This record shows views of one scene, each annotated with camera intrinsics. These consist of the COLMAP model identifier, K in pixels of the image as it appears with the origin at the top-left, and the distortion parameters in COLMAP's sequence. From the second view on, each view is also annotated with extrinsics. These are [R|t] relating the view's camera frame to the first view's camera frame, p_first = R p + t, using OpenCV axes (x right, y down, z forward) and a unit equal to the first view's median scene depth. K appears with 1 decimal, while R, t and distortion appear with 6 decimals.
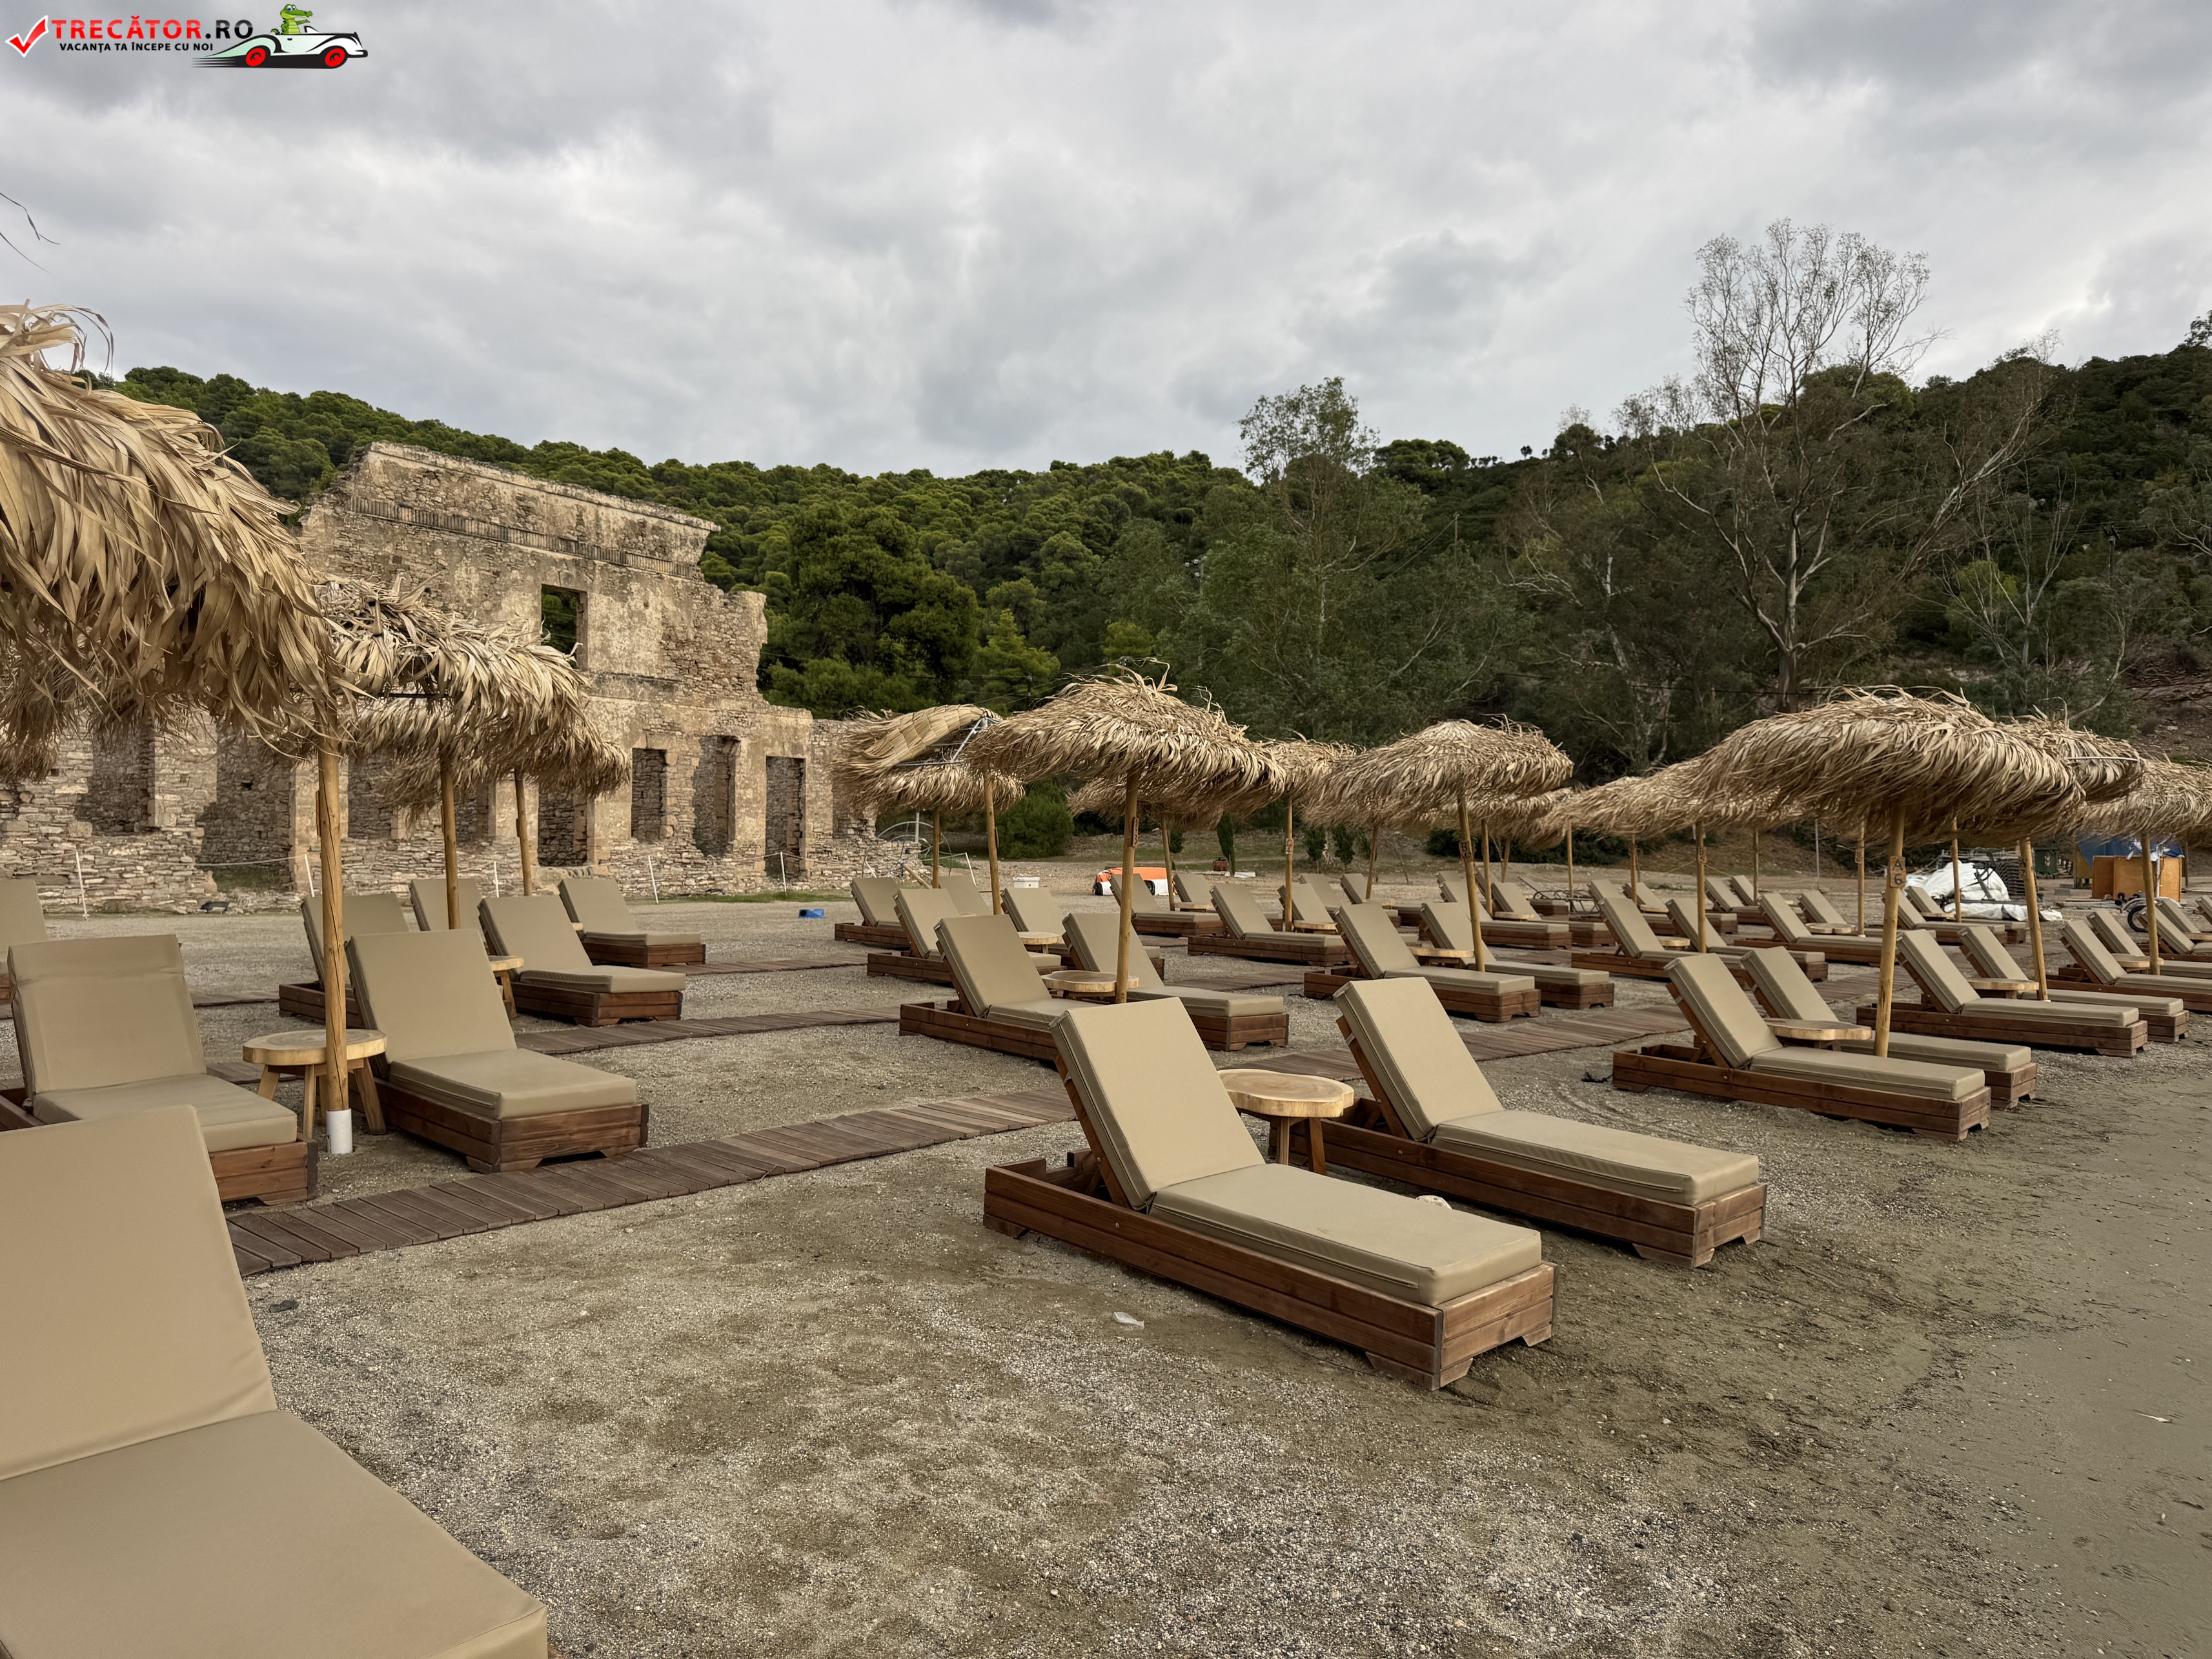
lens RADIAL K [[1541.7, 0, 1144.0], [0, 1541.7, 857.2], [0, 0, 1]] dist [0.070482, -0.138721]
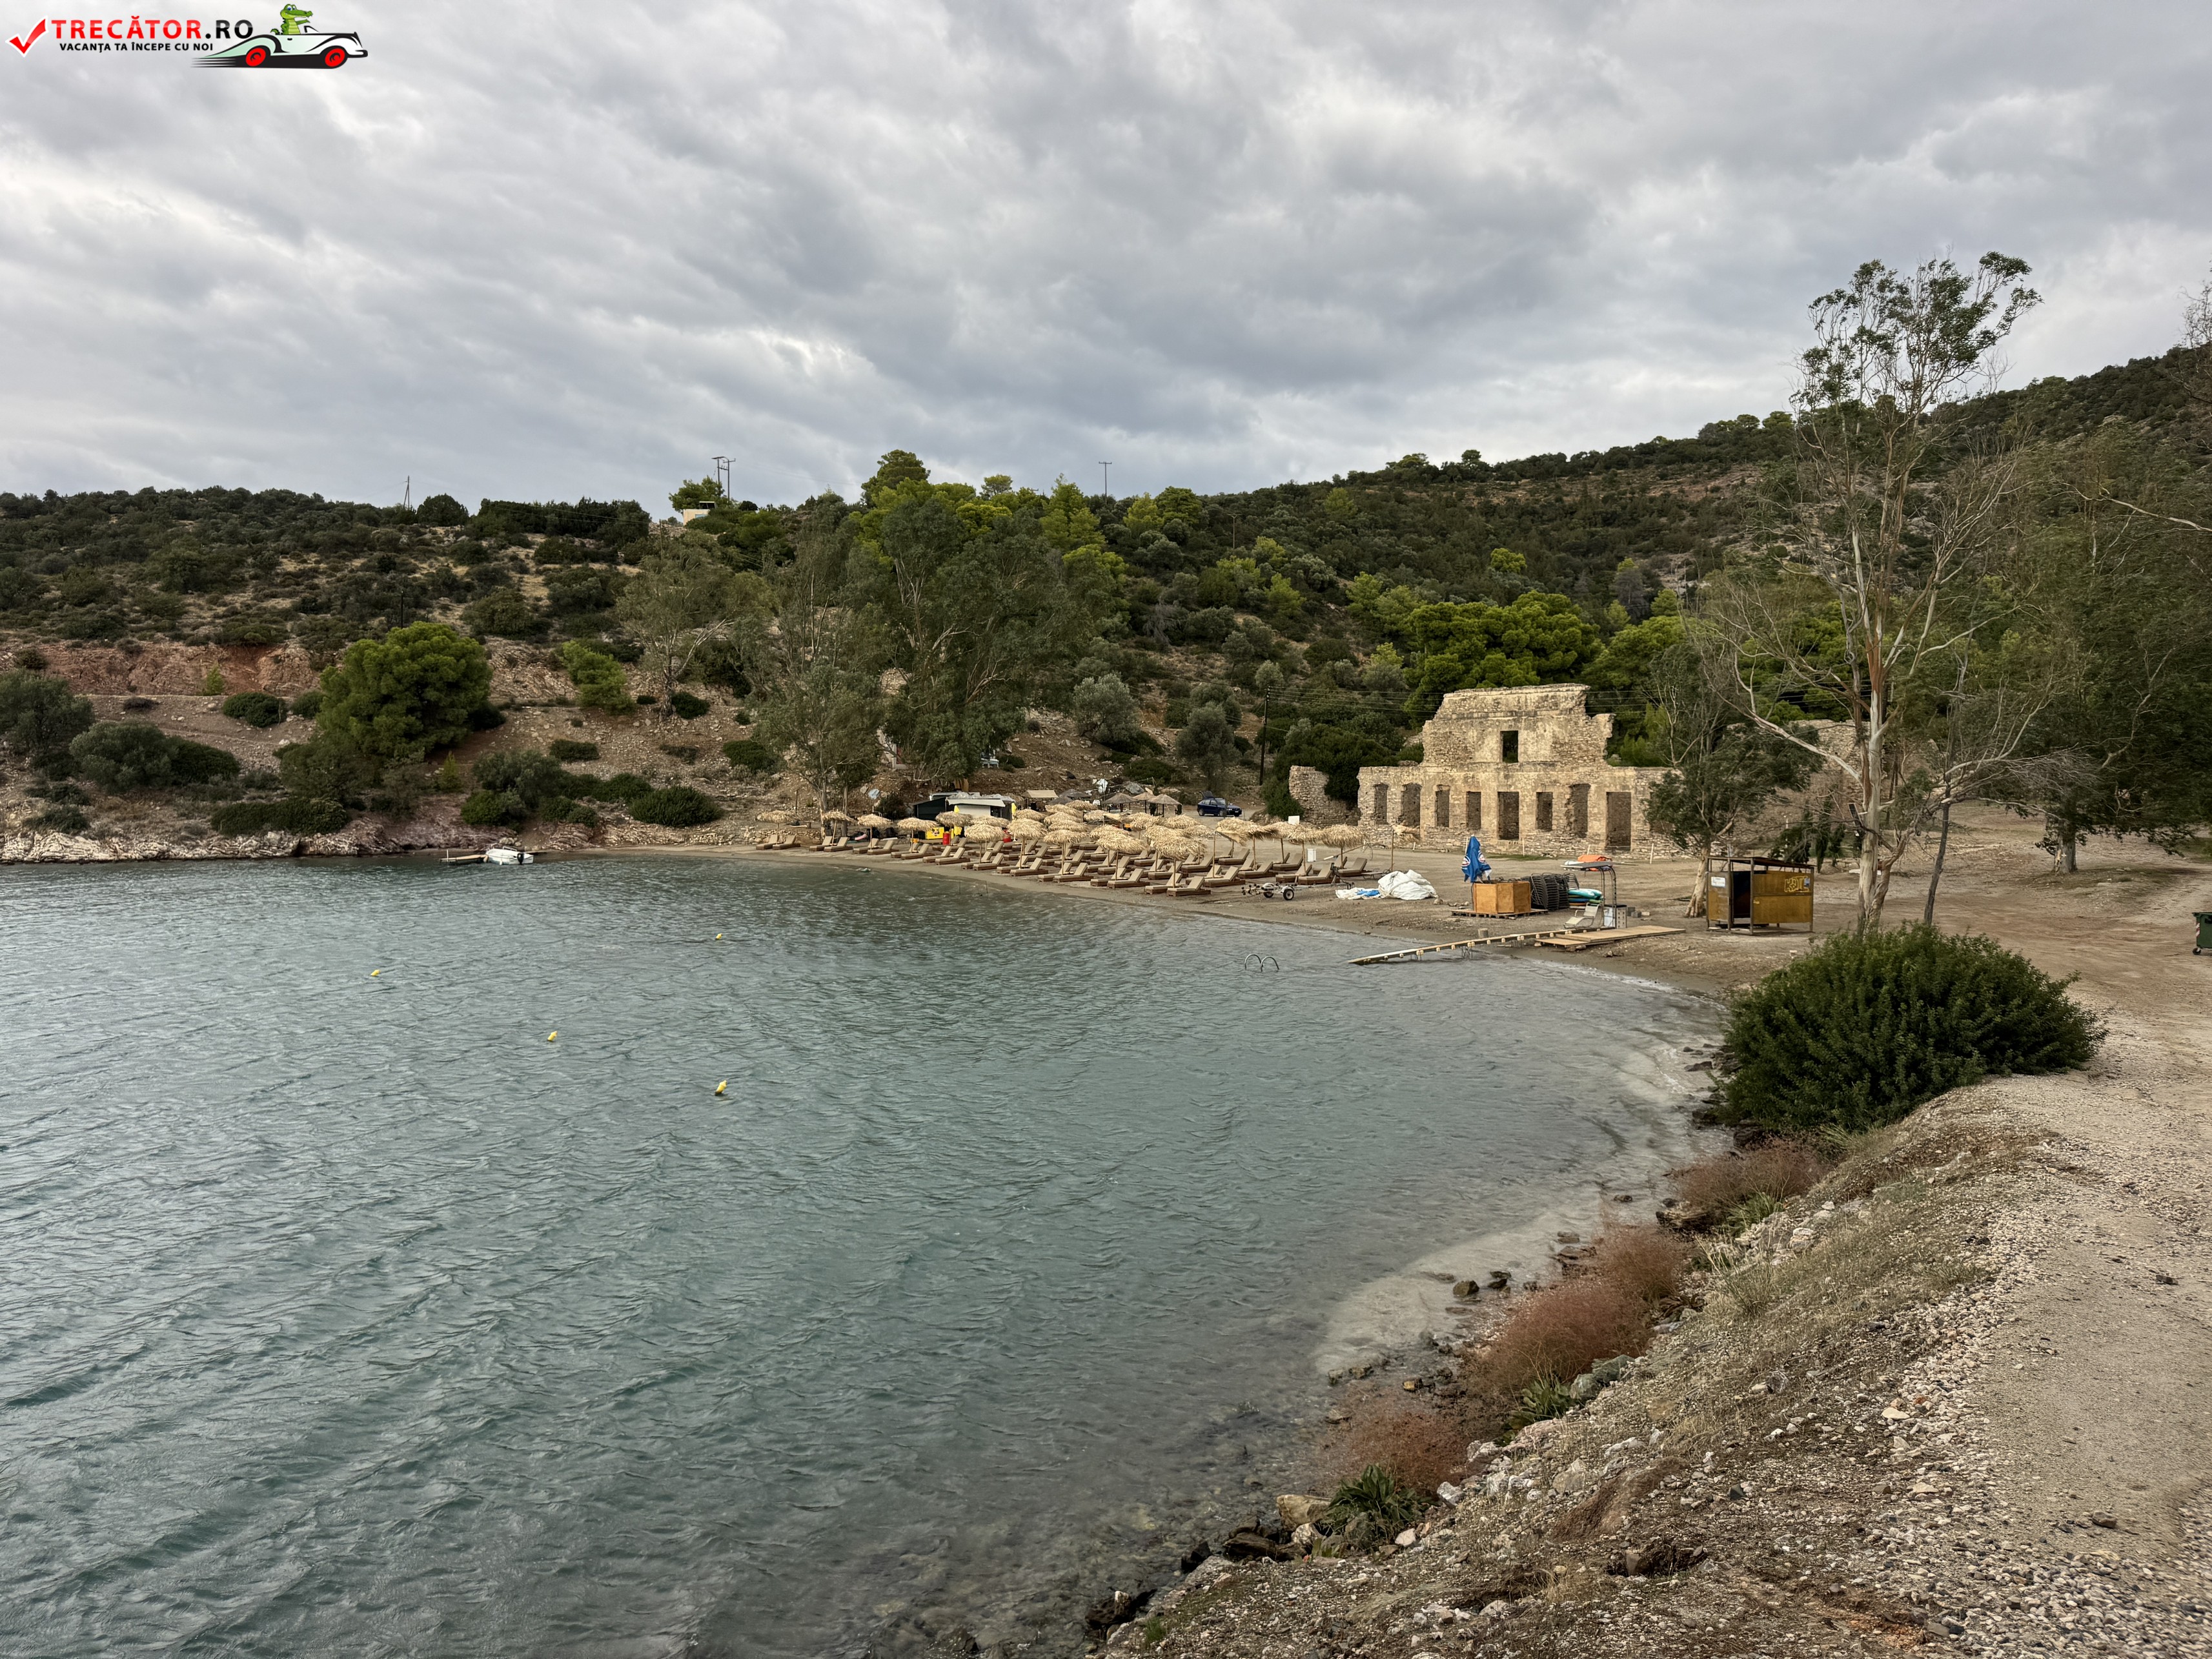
lens RADIAL K [[1549.3, 0, 1092.5], [0, 1549.3, 835.5], [0, 0, 1]] dist [0.166437, -0.304722]
pose [[-0.343995, 0.042459, -0.938011, 2.201145], [-0.002206, 0.998938, 0.046026, -0.114773], [0.938969, 0.017902, -0.343536, 1.204812]]
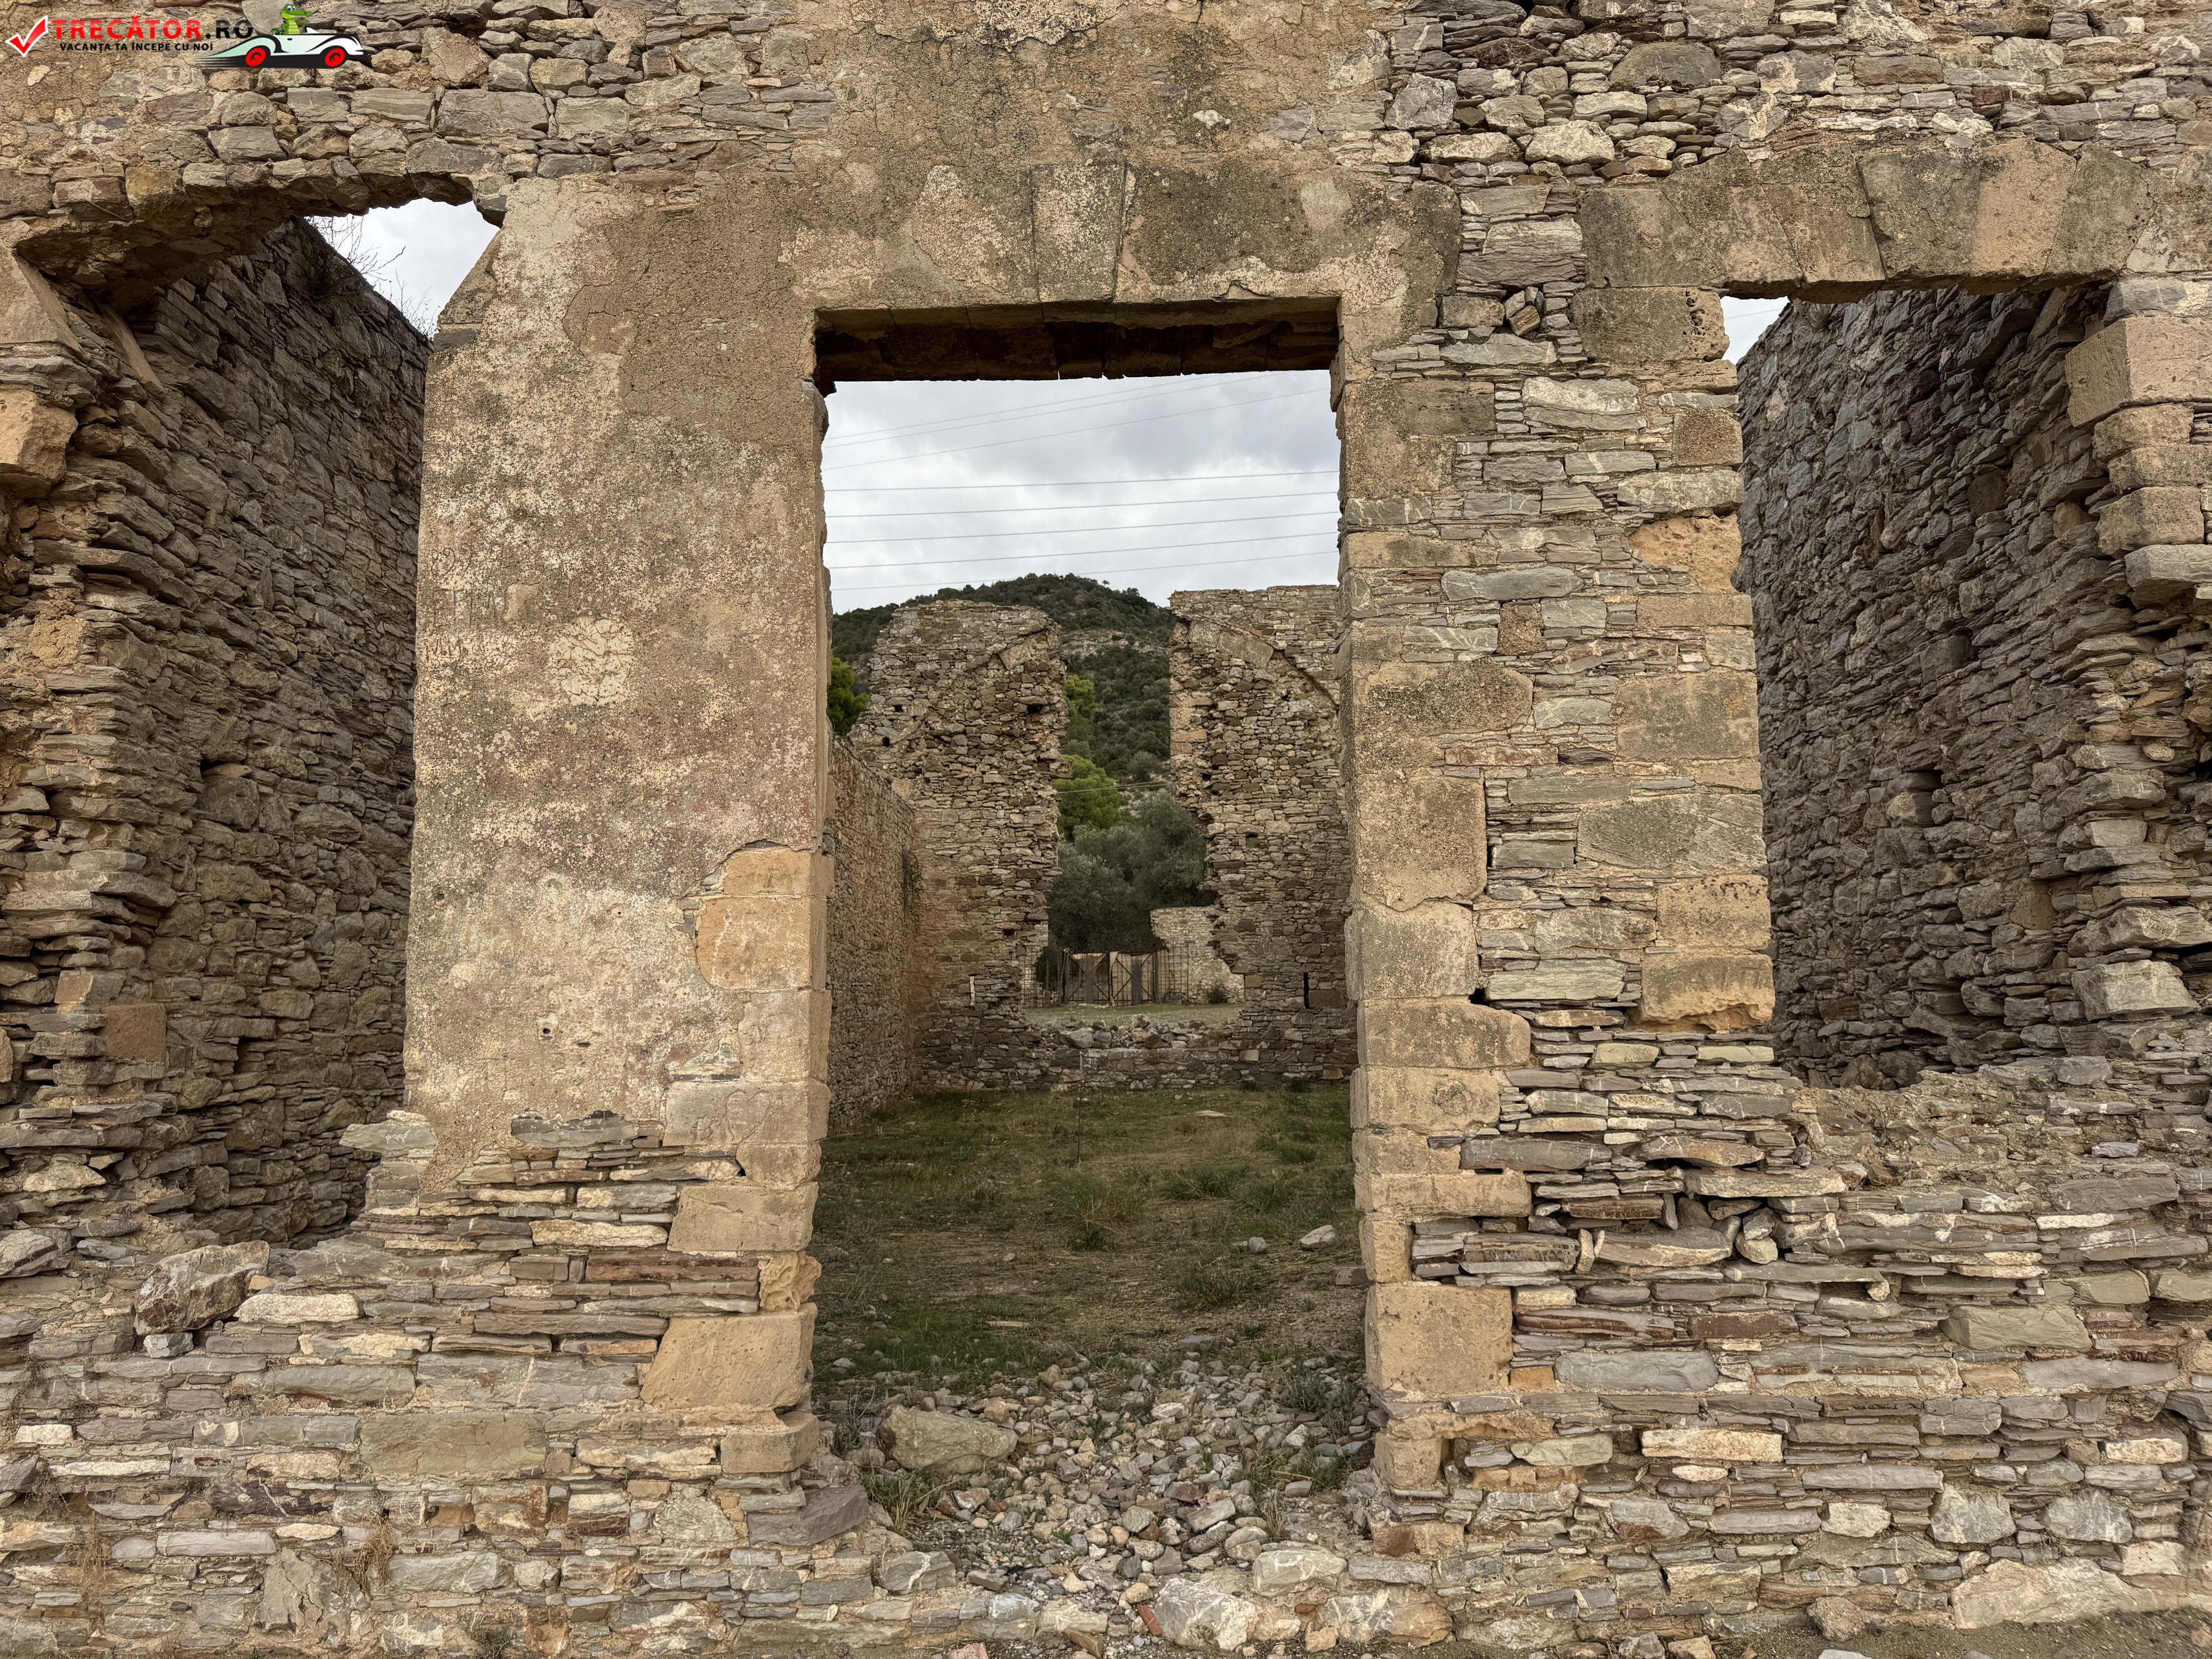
lens RADIAL K [[1544.4, 0, 1101.3], [0, 1544.4, 827.0], [0, 0, 1]] dist [0.080027, -0.115672]
pose [[0.480183, -0.119011, -0.869057, -0.161152], [0.009599, 0.991407, -0.130462, -0.017251], [0.877116, 0.054303, 0.477199, 1.080970]]
